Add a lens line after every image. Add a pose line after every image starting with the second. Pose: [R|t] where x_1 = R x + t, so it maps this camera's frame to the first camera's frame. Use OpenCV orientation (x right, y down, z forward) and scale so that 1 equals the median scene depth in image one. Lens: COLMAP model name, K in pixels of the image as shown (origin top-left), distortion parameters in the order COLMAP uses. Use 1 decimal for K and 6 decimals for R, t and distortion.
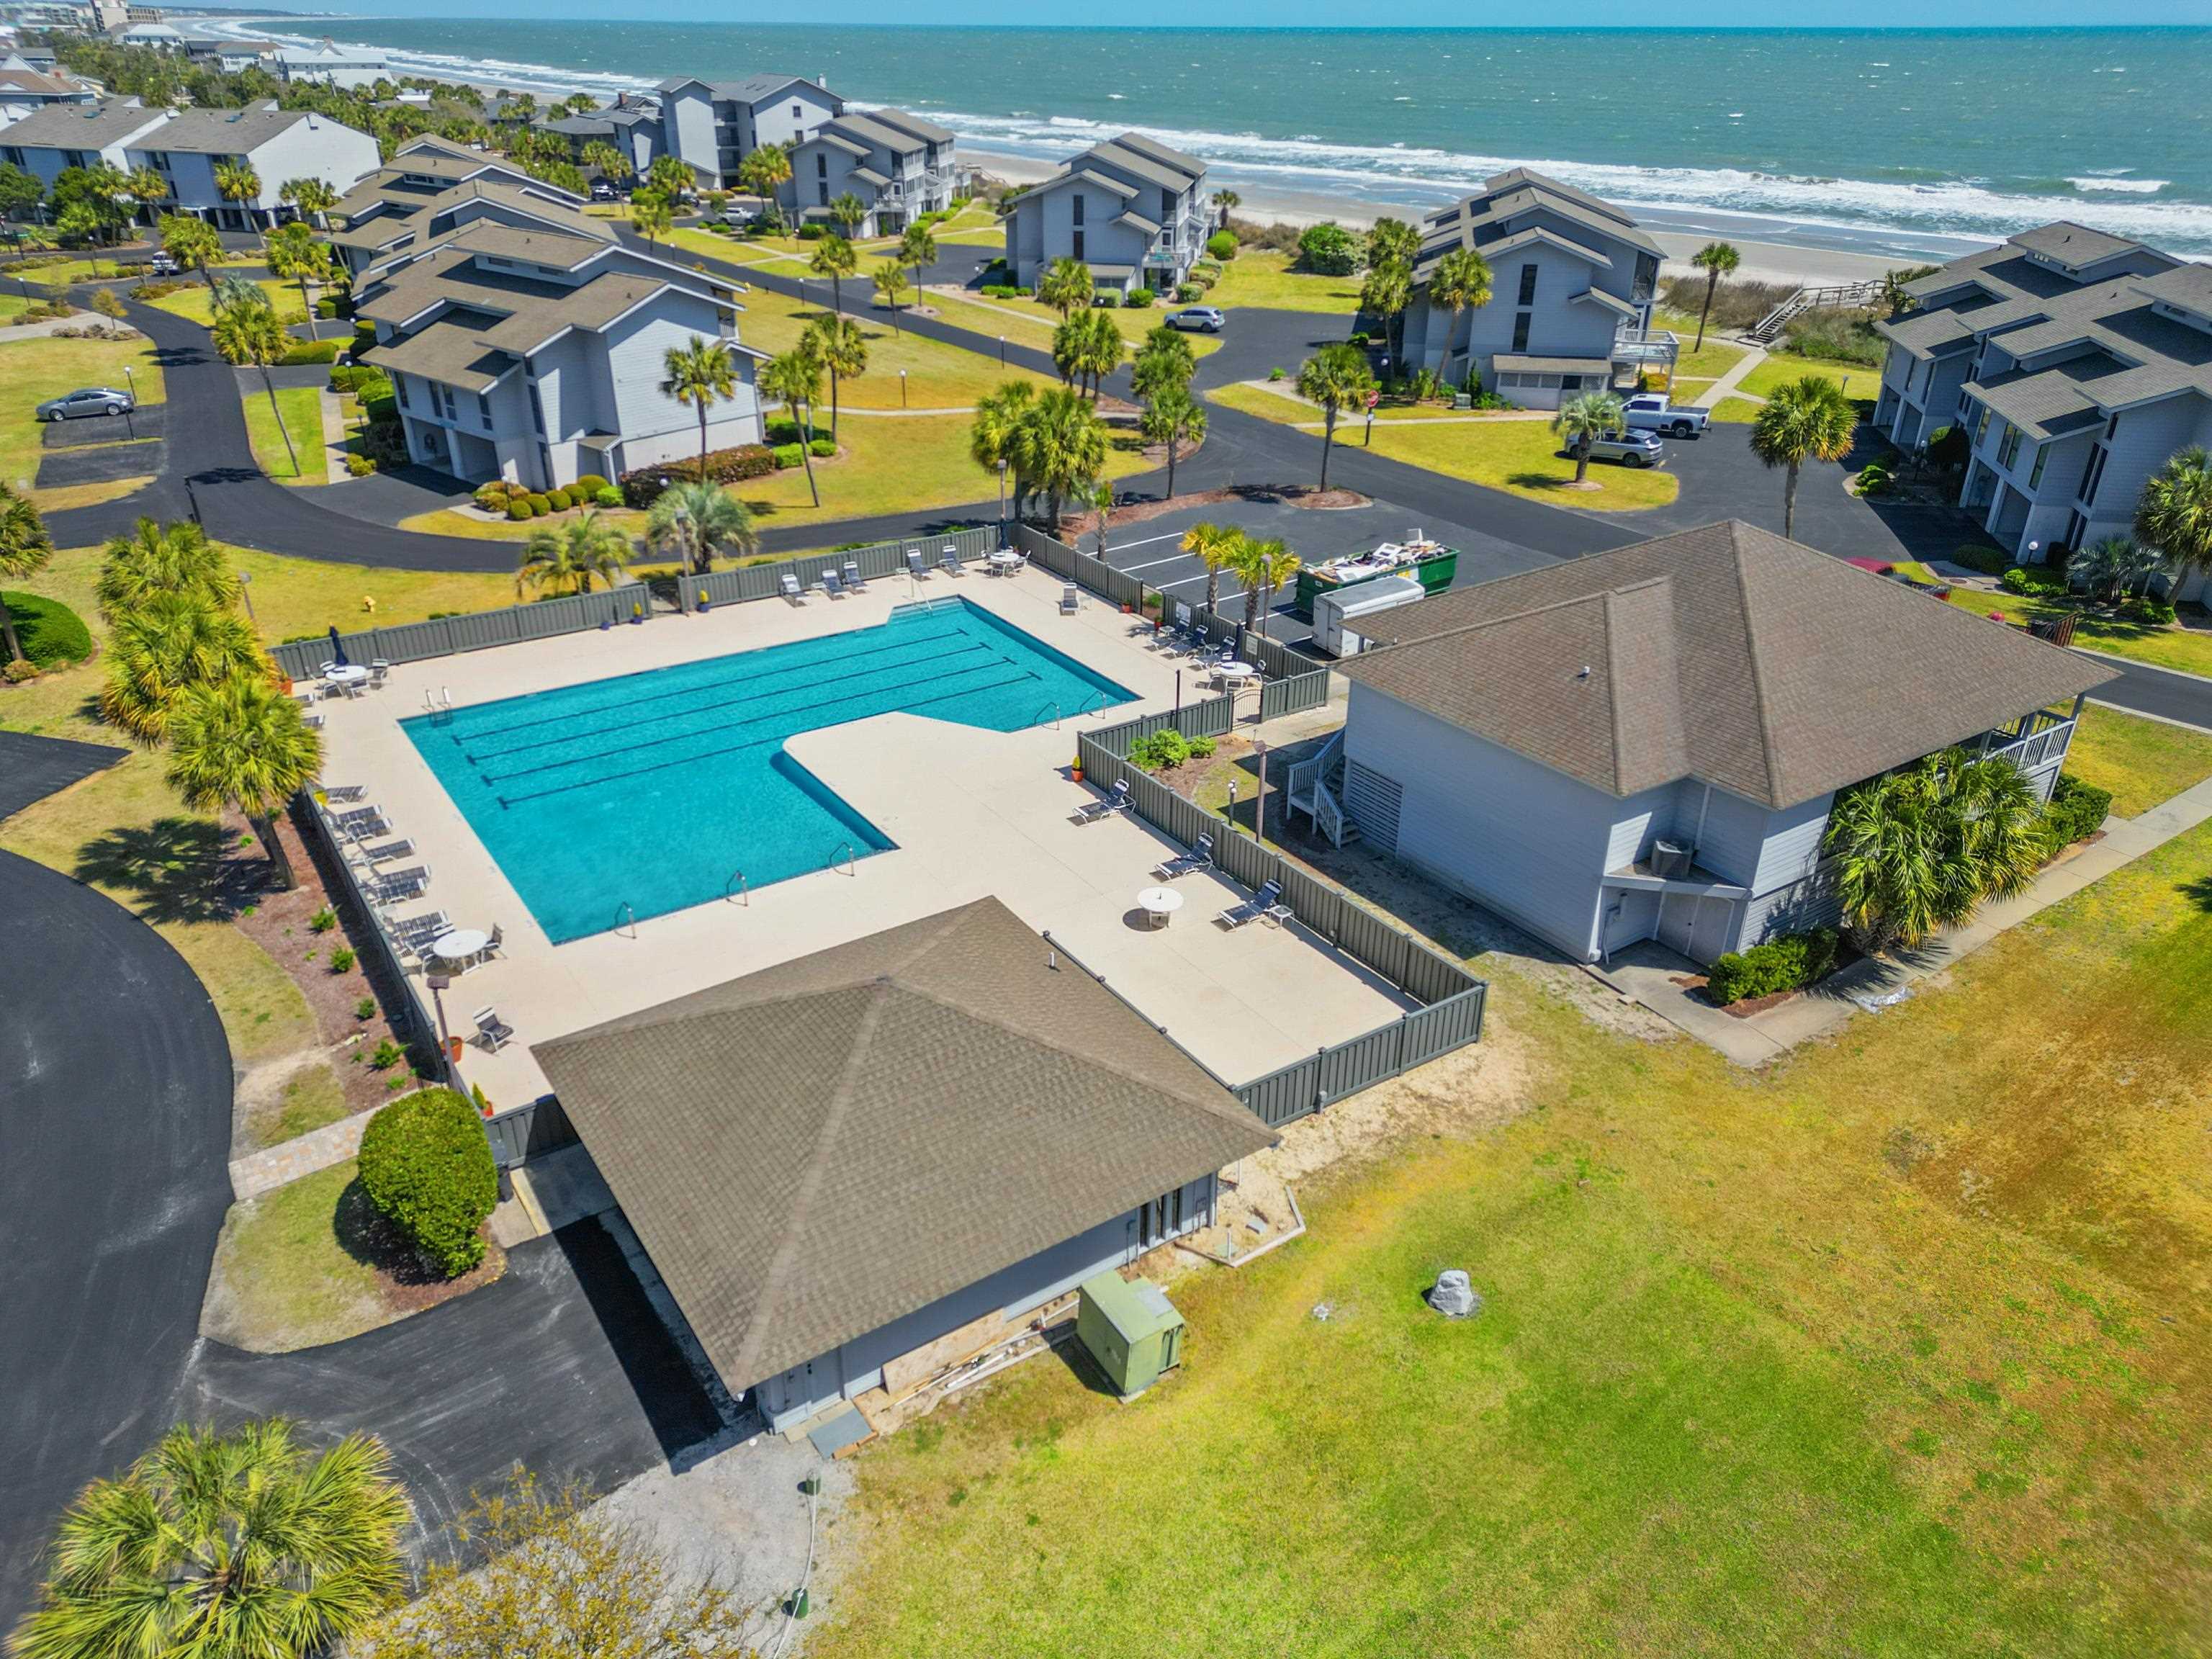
lens RADIAL K [[1536.8, 0, 1106.0], [0, 1536.8, 829.5], [0, 0, 1]] dist [0.080038, -0.057985]
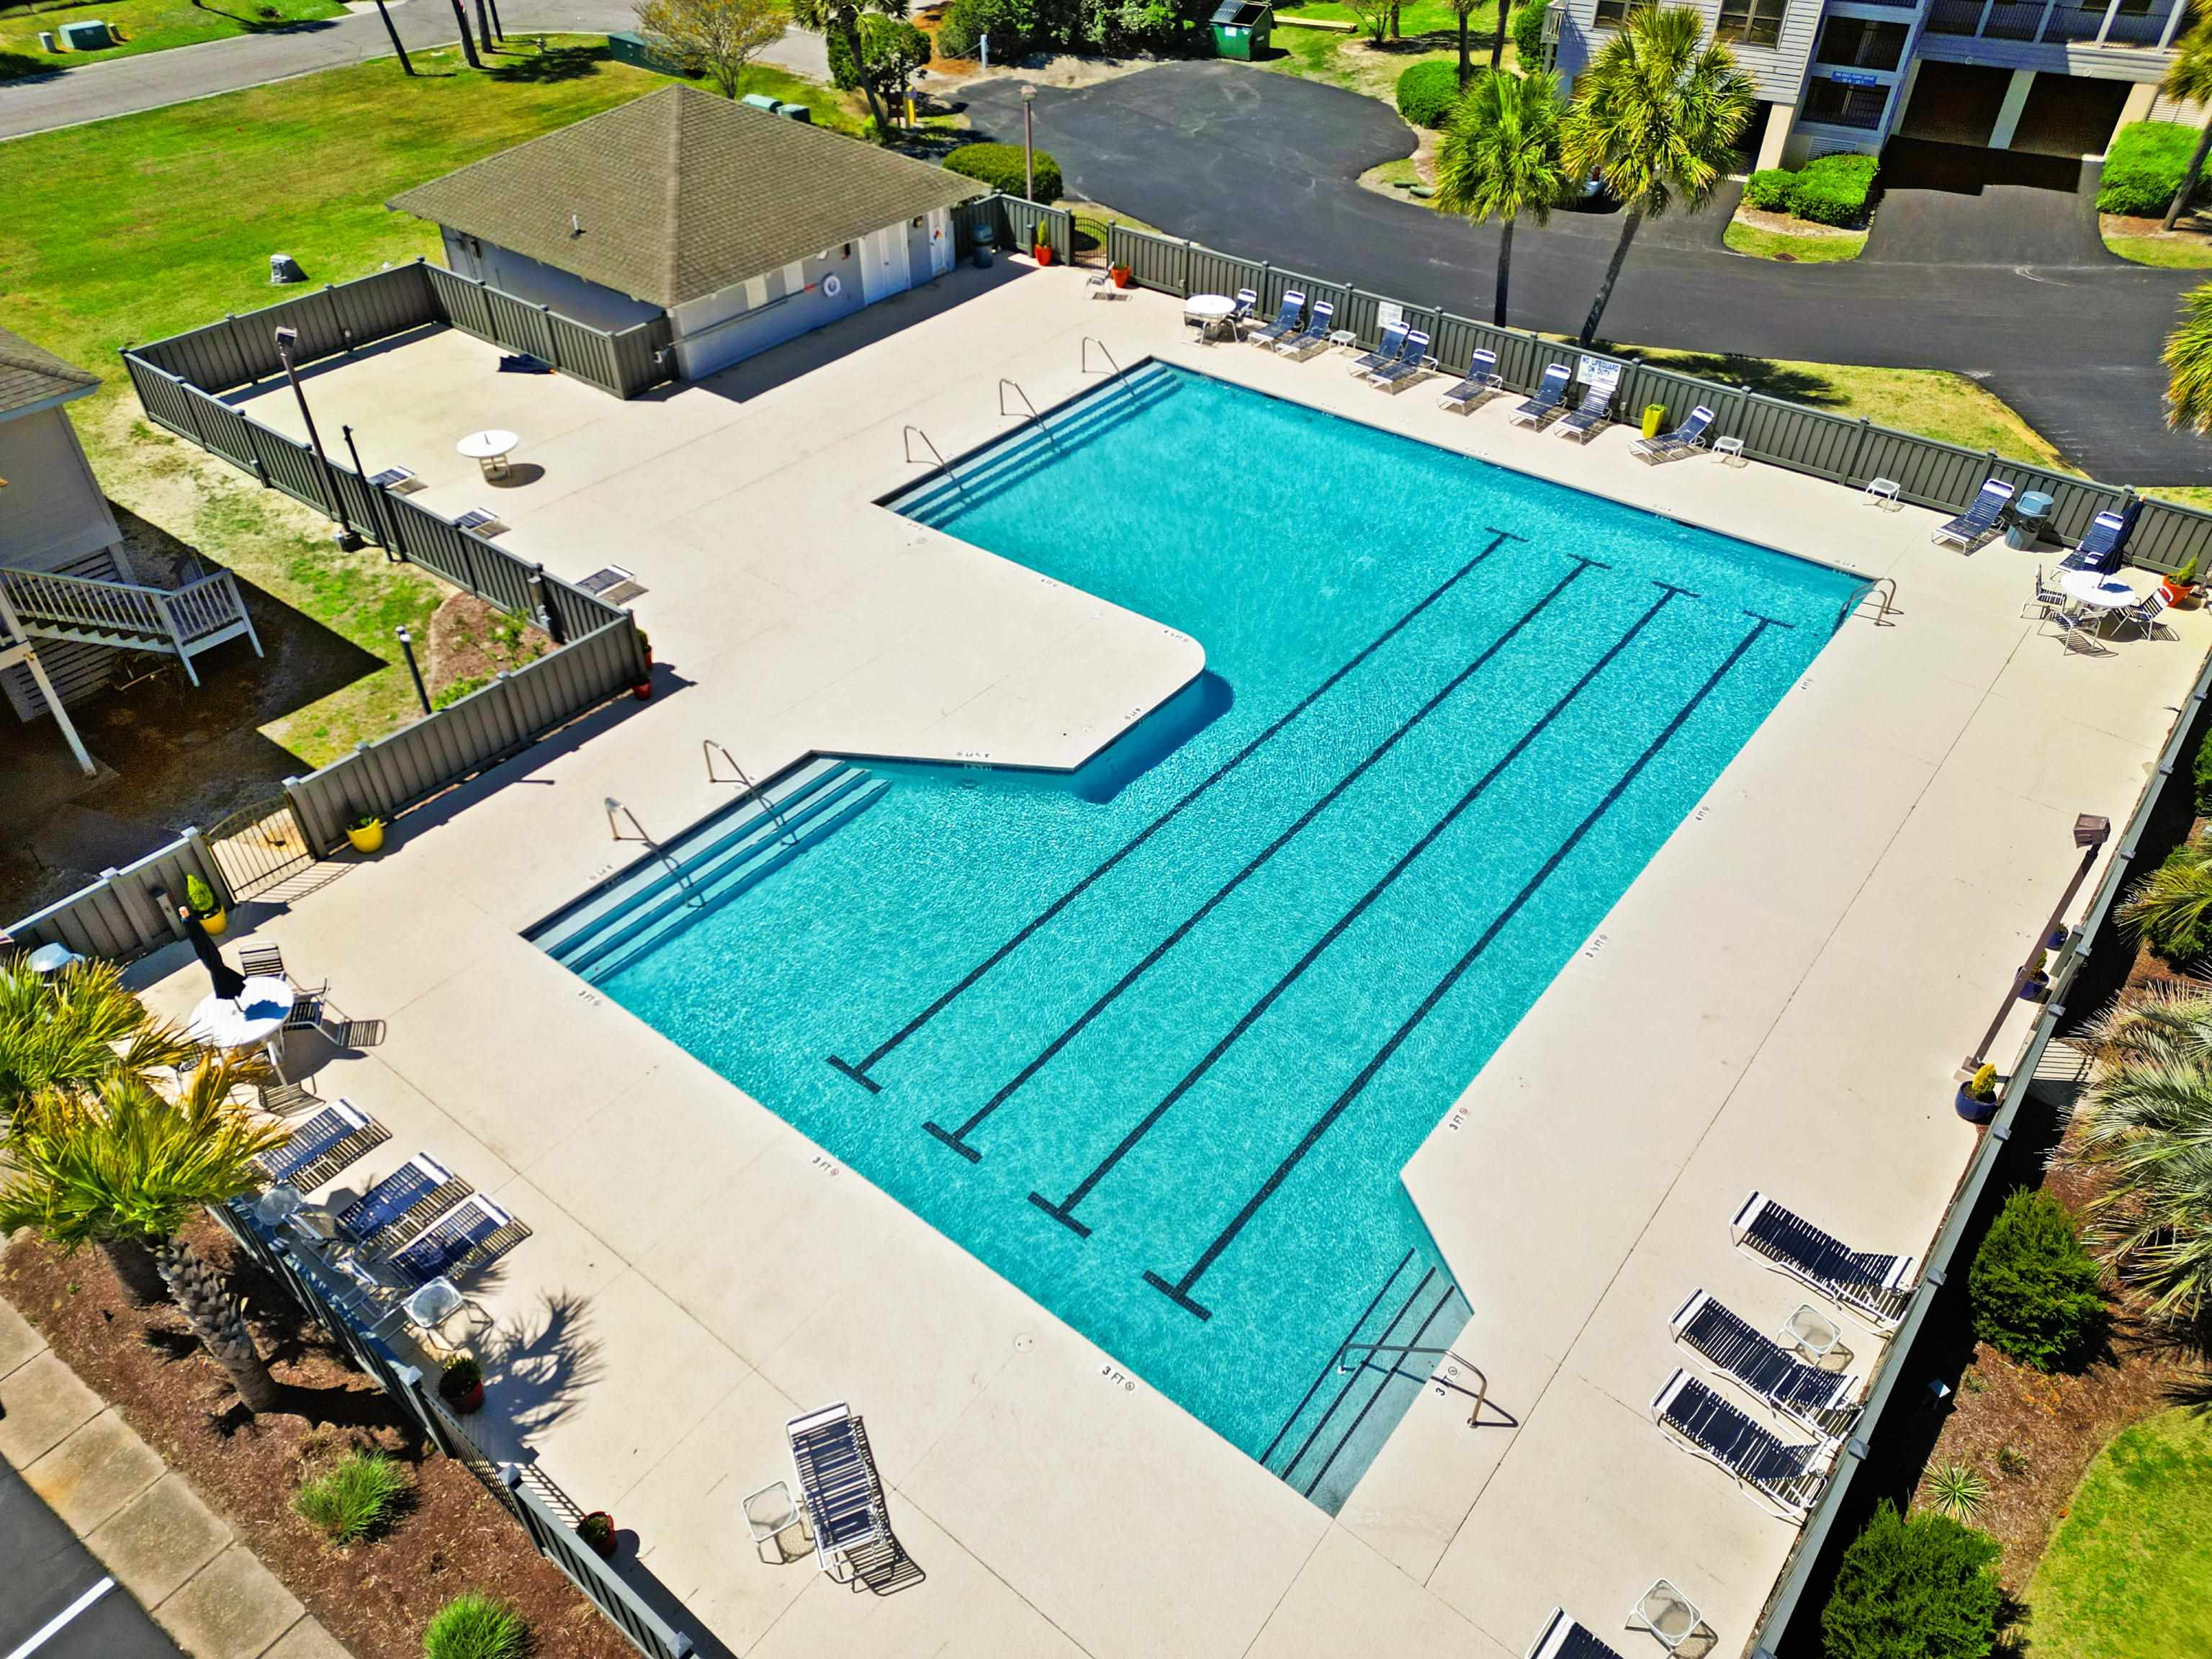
lens RADIAL K [[1536.8, 0, 1106.0], [0, 1536.8, 829.5], [0, 0, 1]] dist [0.080038, -0.057985]
pose [[-0.953668, 0.190579, -0.232804, -0.035978], [-0.140355, 0.402616, 0.904545, -0.584579], [0.266118, 0.895310, -0.357213, 1.375601]]
